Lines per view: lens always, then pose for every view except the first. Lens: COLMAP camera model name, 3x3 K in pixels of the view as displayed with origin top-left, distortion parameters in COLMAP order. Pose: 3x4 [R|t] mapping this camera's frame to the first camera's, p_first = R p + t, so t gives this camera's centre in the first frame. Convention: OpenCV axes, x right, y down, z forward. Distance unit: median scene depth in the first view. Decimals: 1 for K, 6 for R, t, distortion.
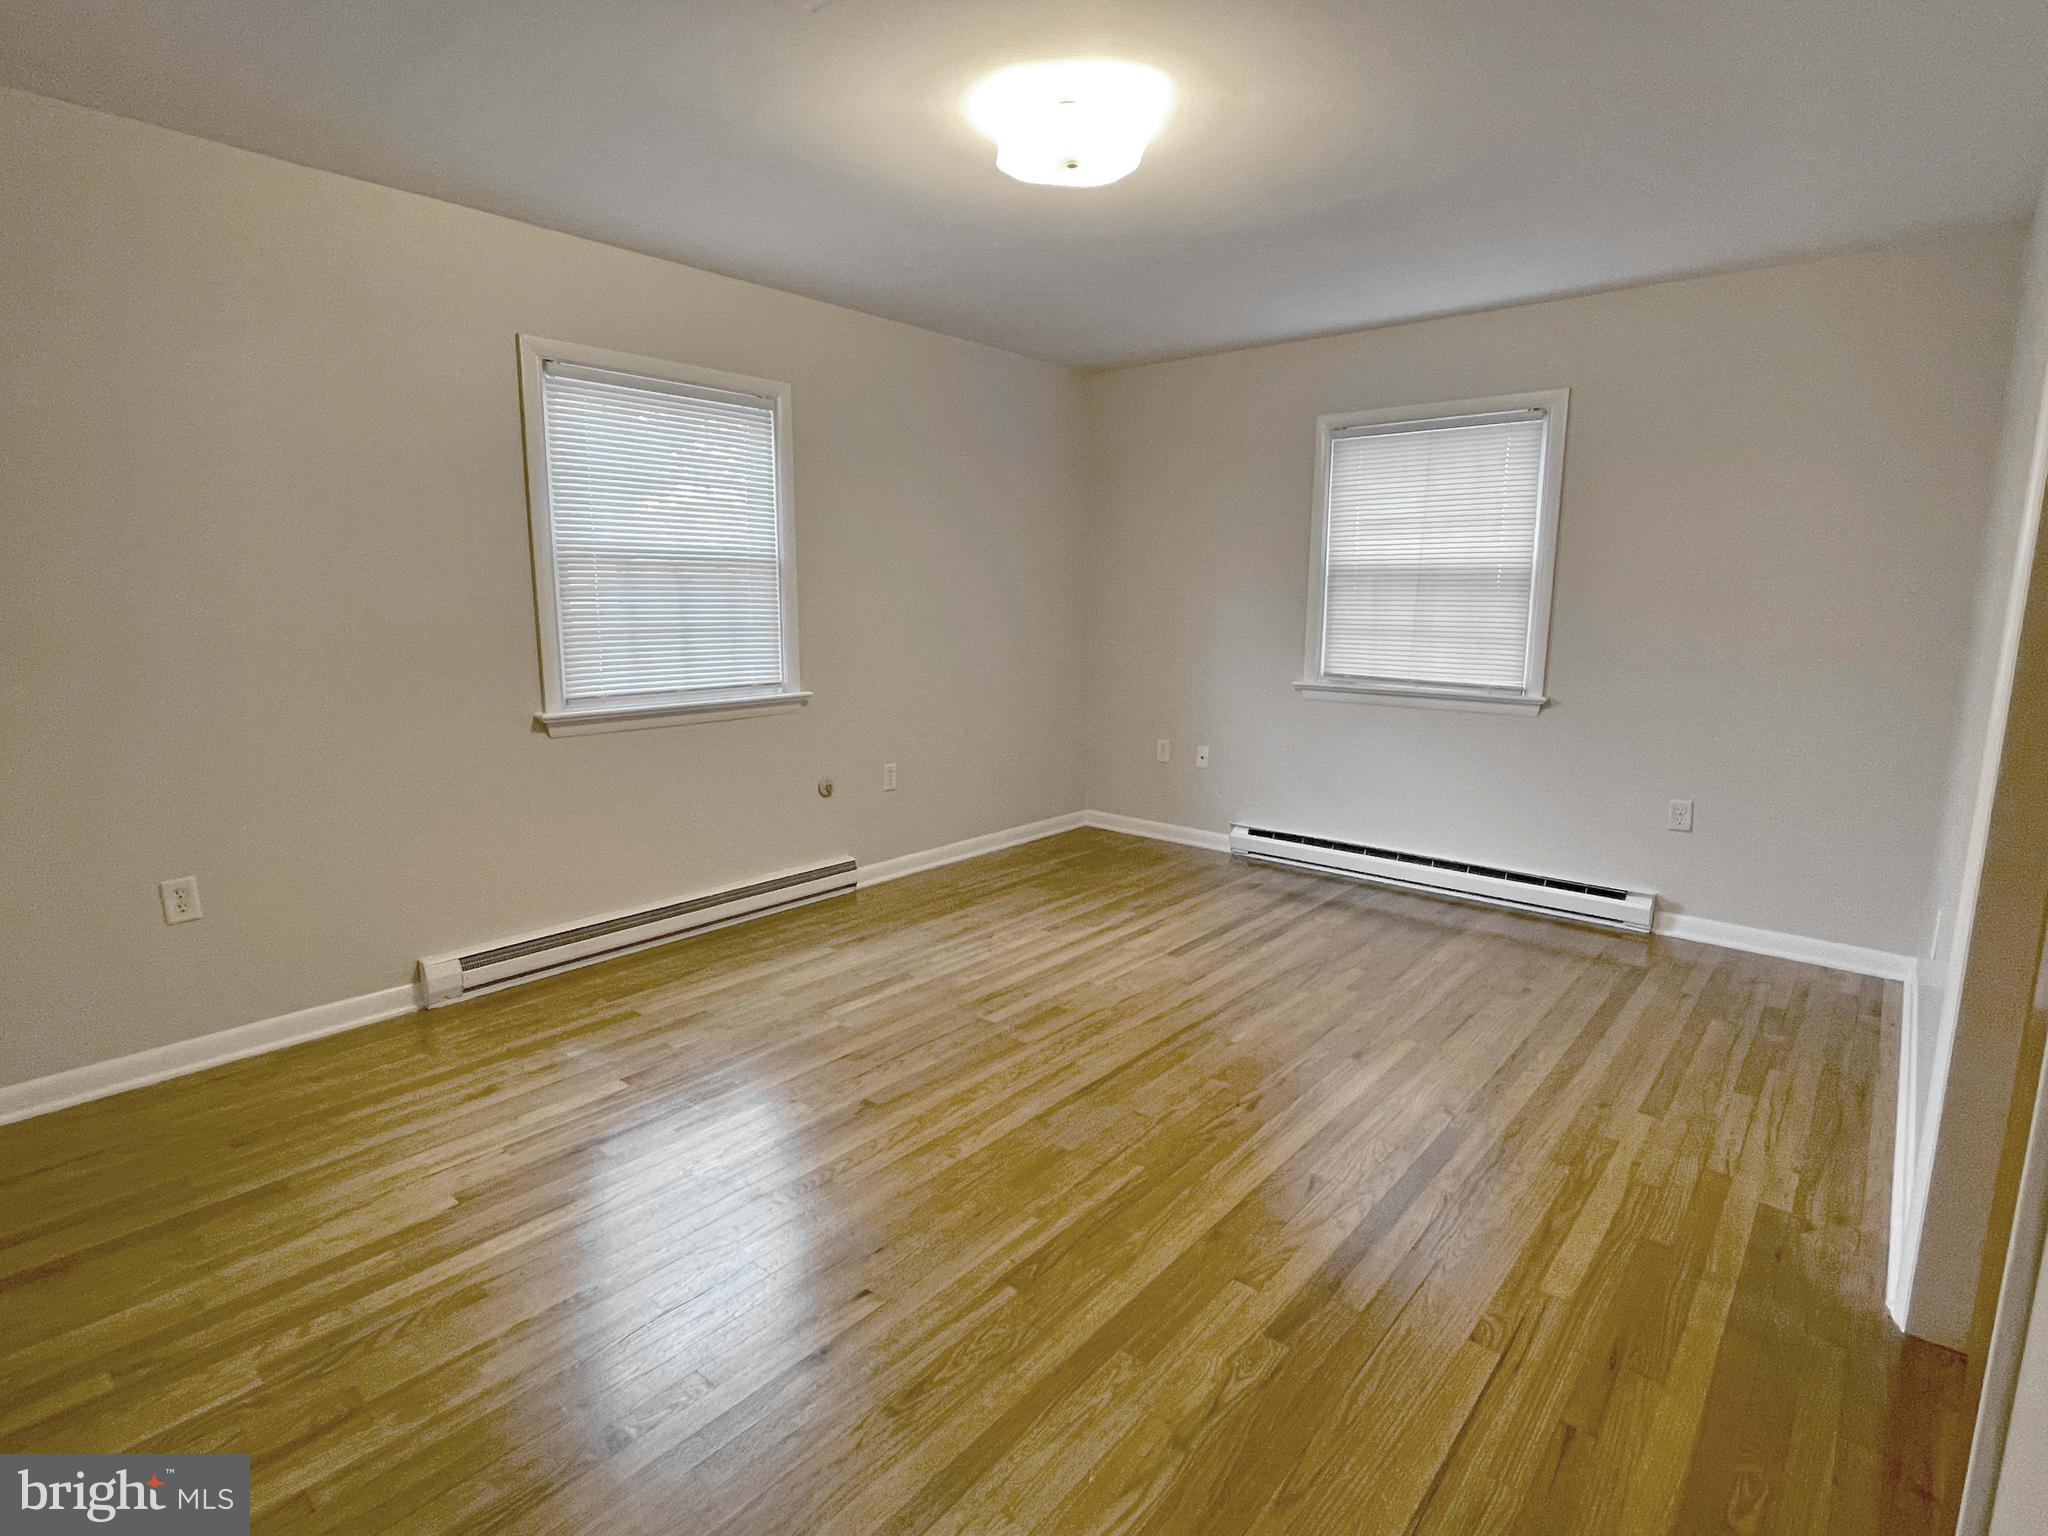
lens RADIAL K [[1034.1, 0, 1022.1], [0, 1034.1, 775.3], [0, 0, 1]] dist [-0.003336, 0.000088]
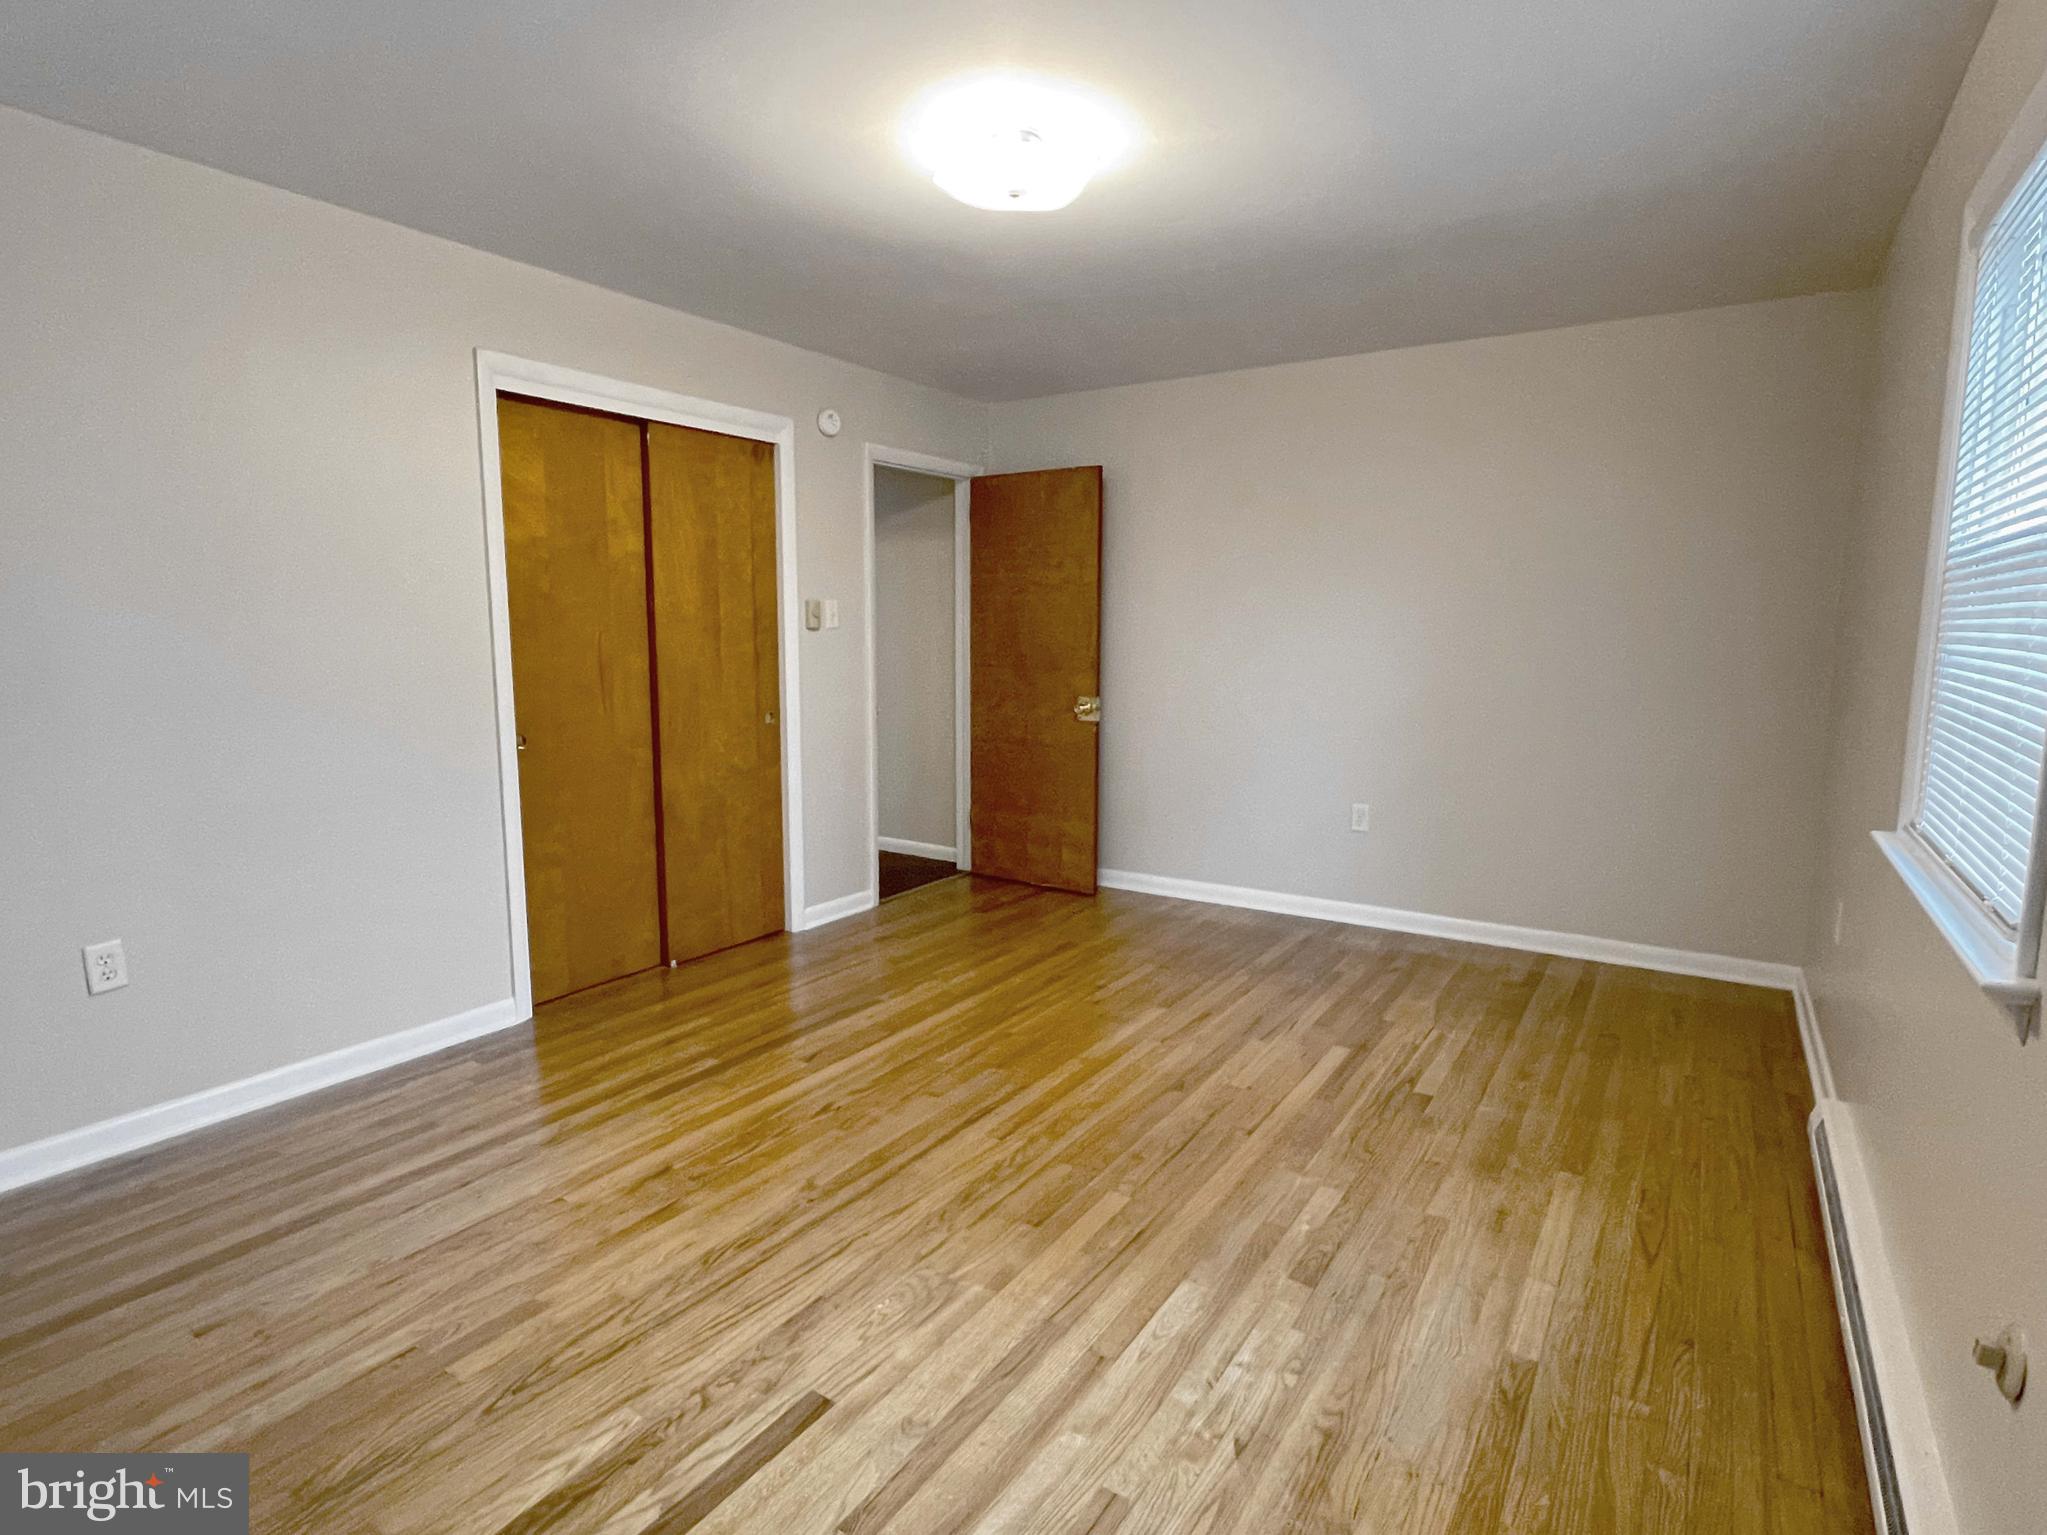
lens RADIAL K [[1033.6, 0, 1023.8], [0, 1033.6, 765.1], [0, 0, 1]] dist [-0.003336, 0.000088]
pose [[-0.991041, 0.007208, -0.133363, 0.134371], [-0.034070, 0.951863, 0.304626, -0.282538], [0.129139, 0.306440, -0.943089, 1.595785]]
